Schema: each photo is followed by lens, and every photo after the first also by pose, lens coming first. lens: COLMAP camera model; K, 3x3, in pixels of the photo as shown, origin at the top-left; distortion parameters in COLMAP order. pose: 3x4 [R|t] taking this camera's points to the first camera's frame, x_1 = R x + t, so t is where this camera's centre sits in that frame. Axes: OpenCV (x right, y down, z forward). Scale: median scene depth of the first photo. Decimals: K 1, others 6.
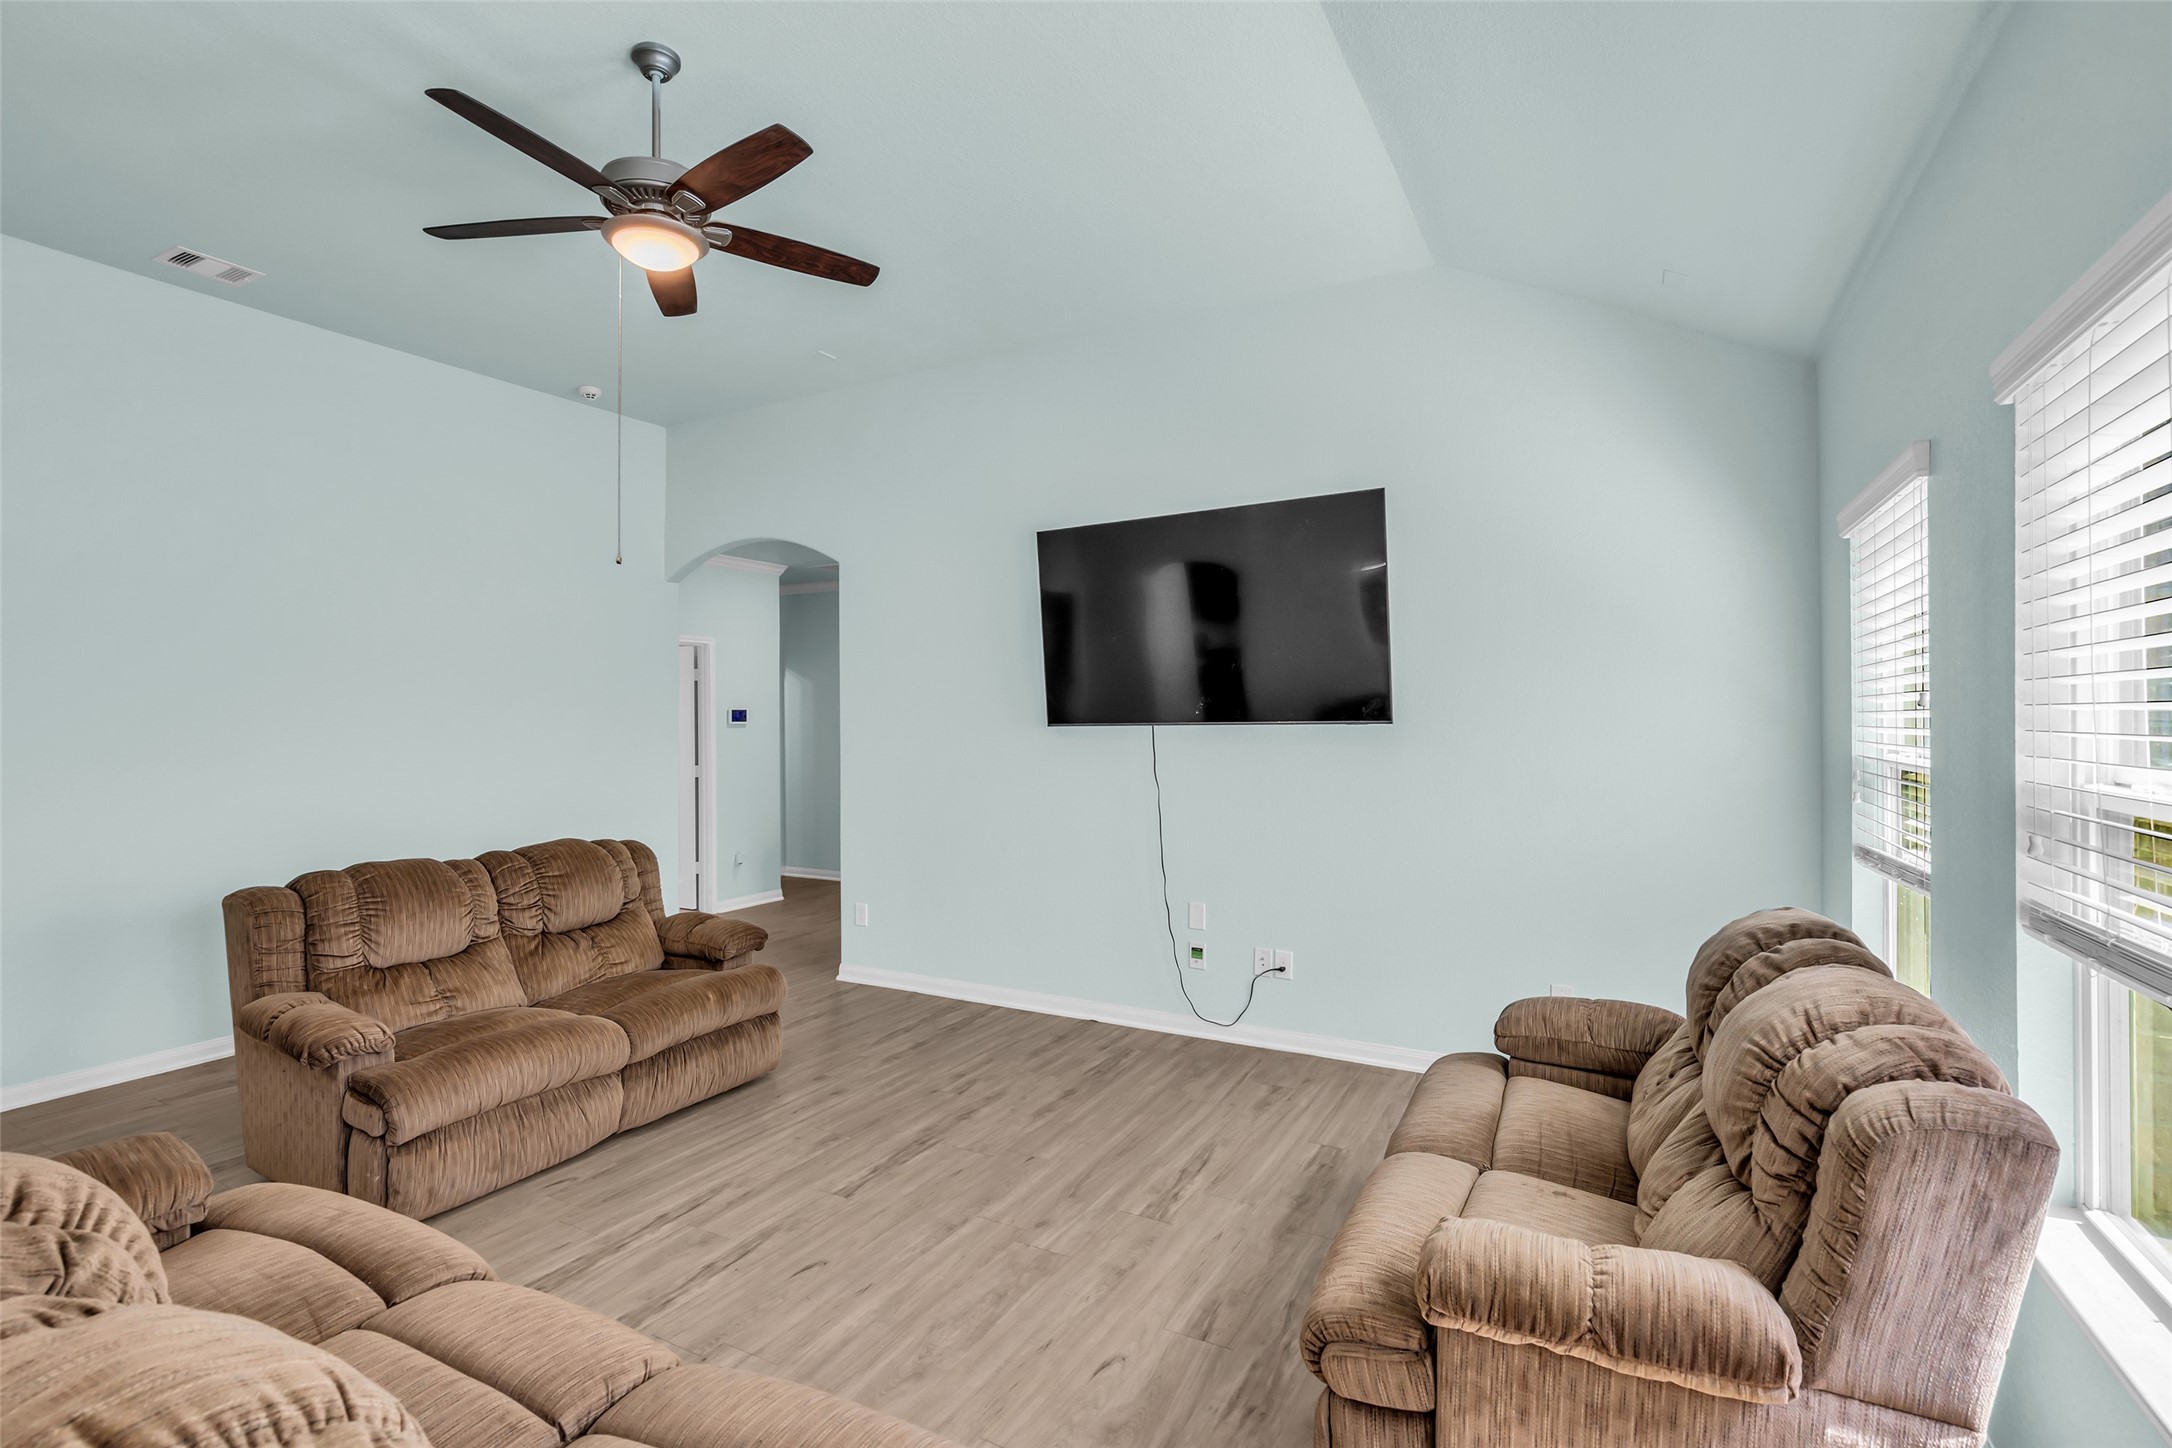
lens RADIAL K [[1003.9, 0, 1083.4], [0, 1003.9, 722.2], [0, 0, 1]] dist [-0.000091, 0.000070]
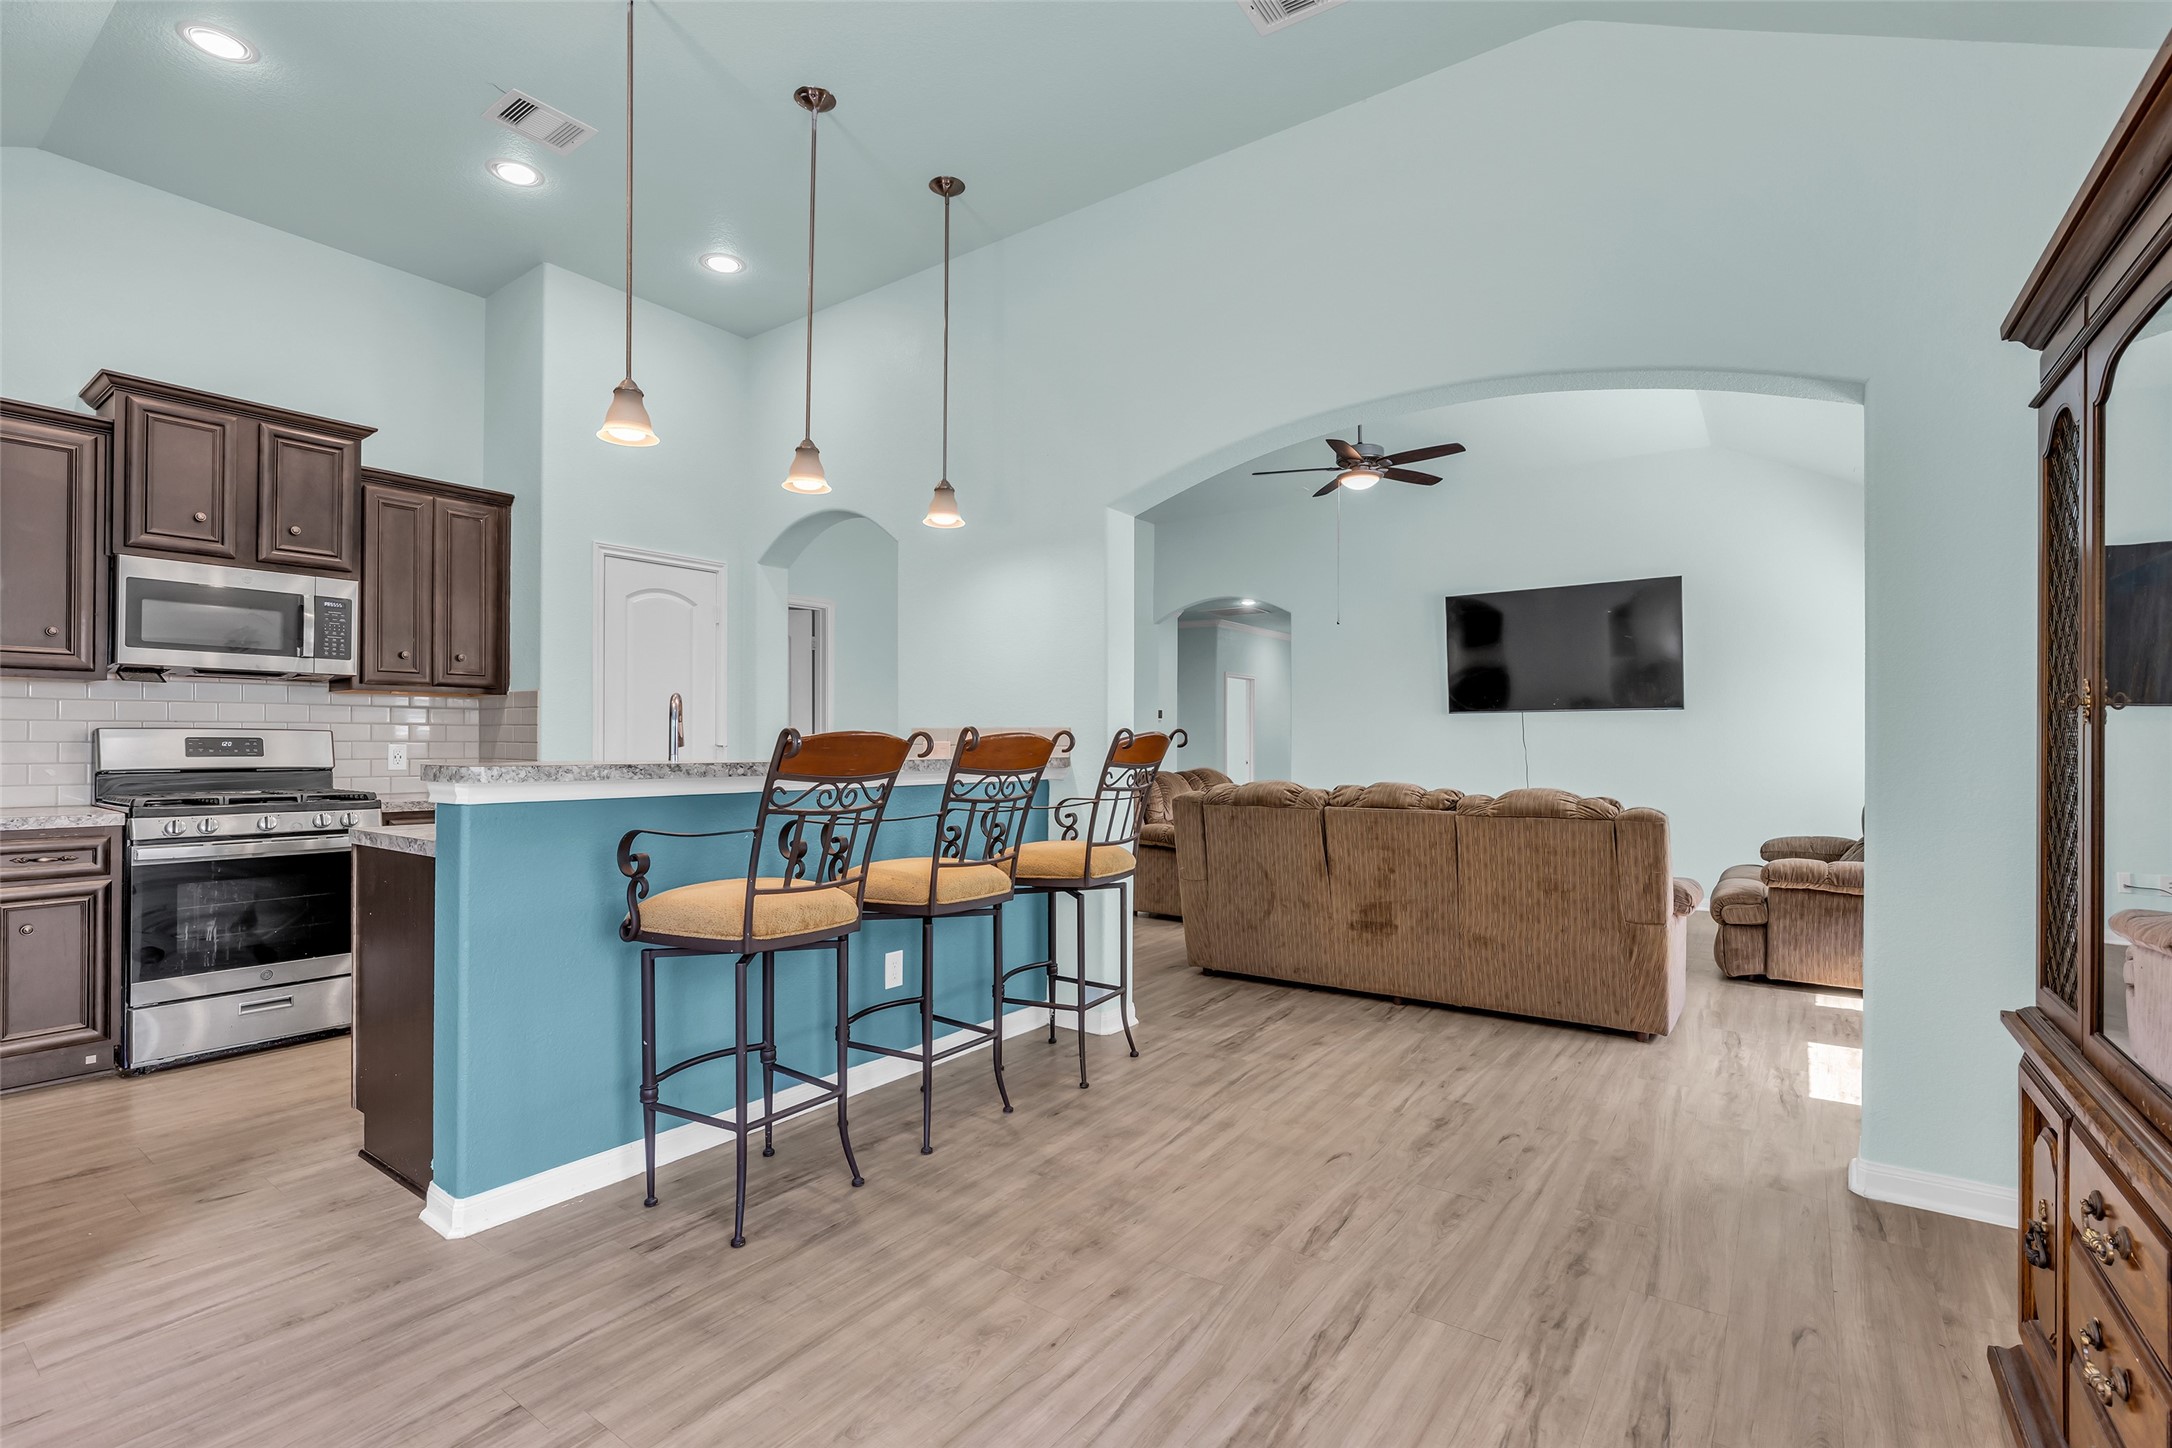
lens RADIAL K [[998.4, 0, 1079.5], [0, 998.4, 735.3], [0, 0, 1]] dist [-0.017933, 0.005030]
pose [[0.990663, 0.009702, -0.135991, -0.552133], [-0.010862, 0.999911, -0.007795, 0.080414], [0.135904, 0.009200, 0.990679, -0.945232]]
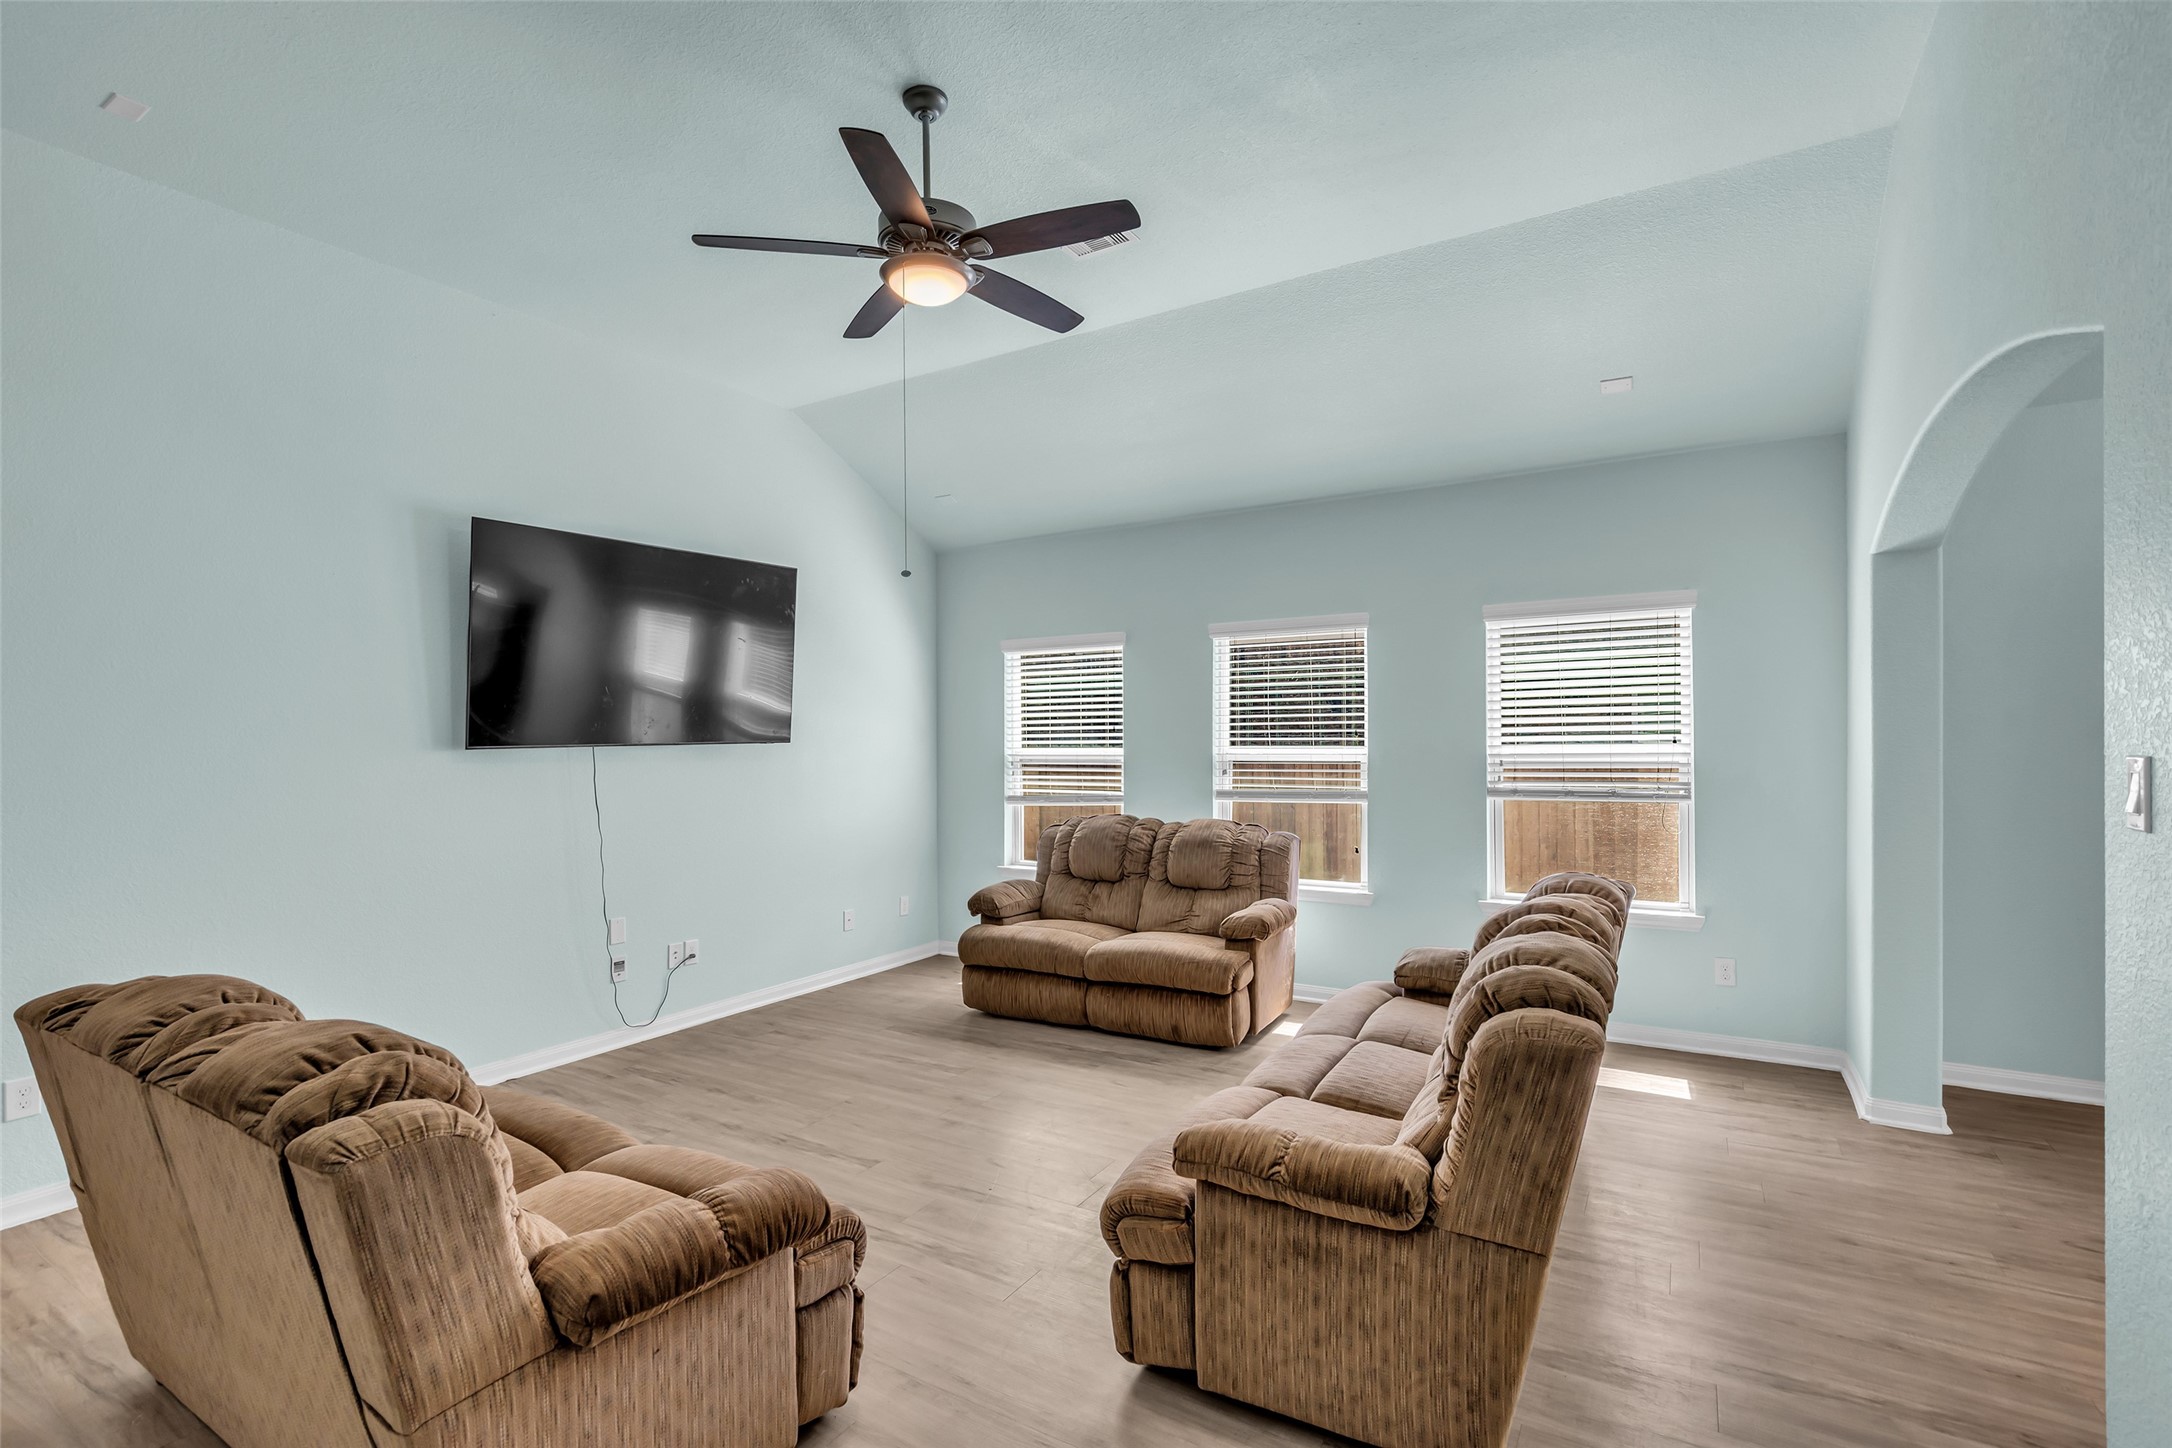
lens RADIAL K [[998.7, 0, 1078.4], [0, 998.7, 742.3], [0, 0, 1]] dist [-0.004243, -0.000412]
pose [[0.054128, -0.005102, 0.998521, -1.101179], [0.010114, 0.999938, 0.004561, -0.001123], [-0.998483, 0.009852, 0.054176, 0.583843]]
